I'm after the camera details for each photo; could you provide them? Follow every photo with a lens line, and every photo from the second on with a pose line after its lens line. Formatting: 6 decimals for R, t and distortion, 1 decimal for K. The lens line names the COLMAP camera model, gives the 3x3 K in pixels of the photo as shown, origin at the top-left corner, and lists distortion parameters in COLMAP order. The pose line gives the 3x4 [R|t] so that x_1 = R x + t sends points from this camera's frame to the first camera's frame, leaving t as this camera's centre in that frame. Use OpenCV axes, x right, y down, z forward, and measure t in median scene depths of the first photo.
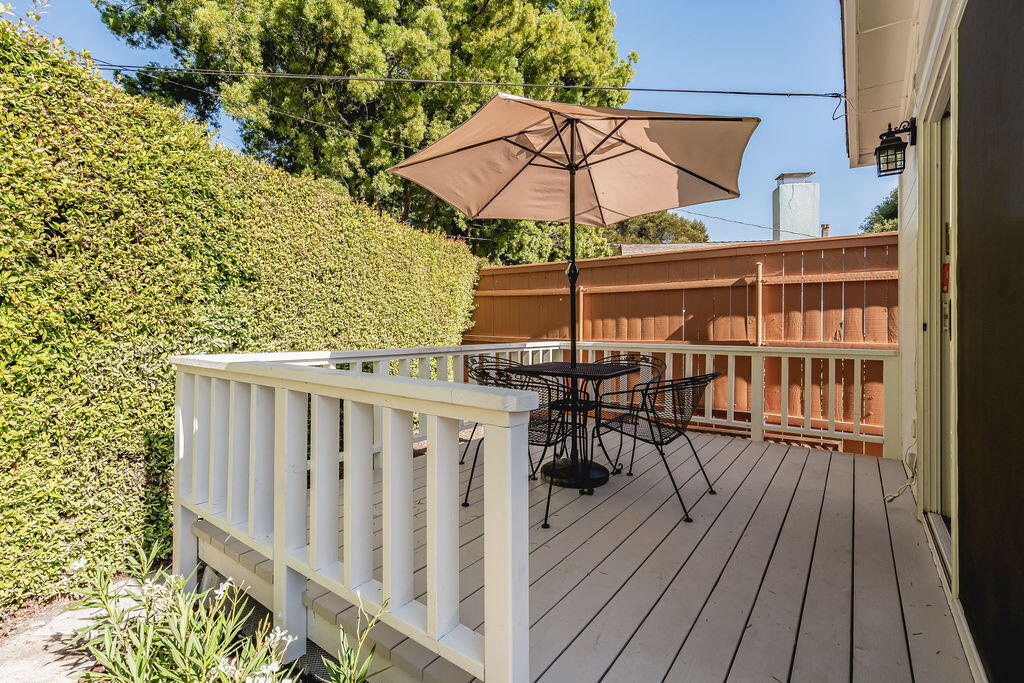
lens RADIAL K [[469.6, 0, 512.0], [0, 469.6, 321.0], [0, 0, 1]] dist [-0.000634, 0.000068]
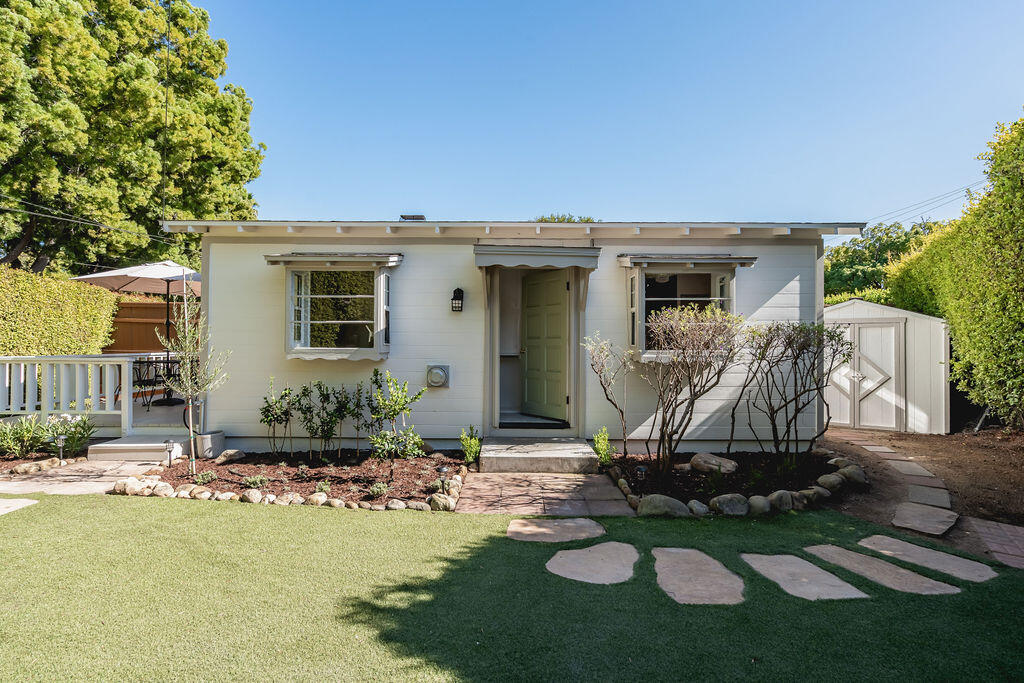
lens RADIAL K [[462.3, 0, 512.0], [0, 462.3, 341.5], [0, 0, 1]] dist [-0.000893, -0.000633]
pose [[0.802897, -0.008014, 0.596064, 0.045659], [0.000319, 0.999915, 0.013014, -0.010606], [-0.596117, -0.010259, 0.802832, -0.719528]]
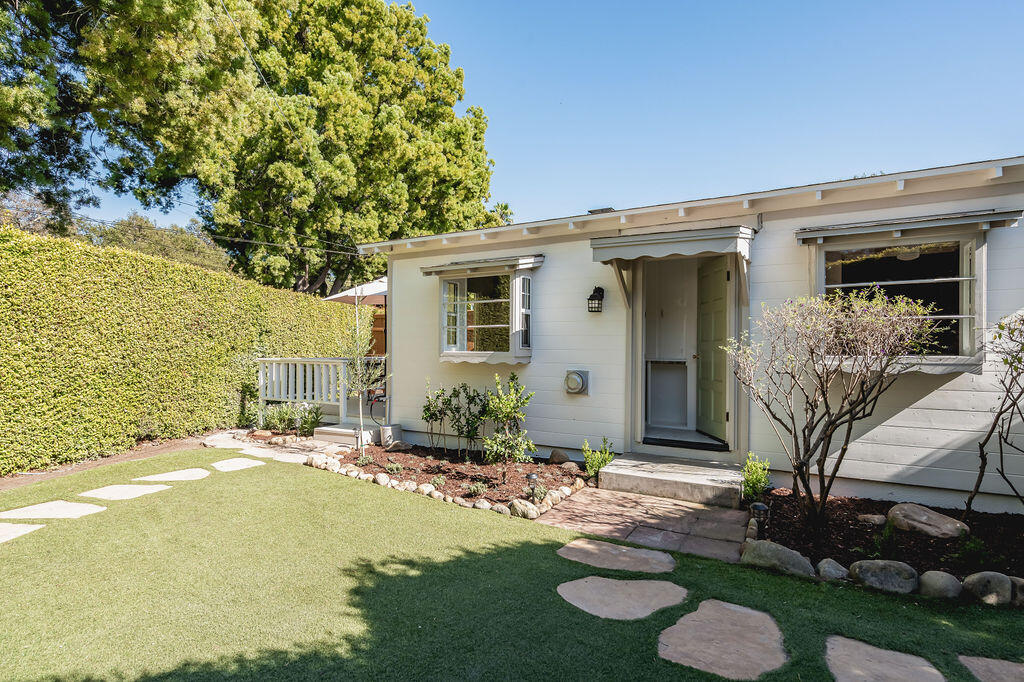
lens RADIAL K [[531.0, 0, 512.0], [0, 531.0, 341.0], [0, 0, 1]] dist [0.000758, 0.000981]
pose [[0.994226, -0.005450, 0.107168, 0.191408], [0.006162, 0.999961, -0.006312, -0.003432], [-0.107129, 0.006936, 0.994221, -0.819189]]
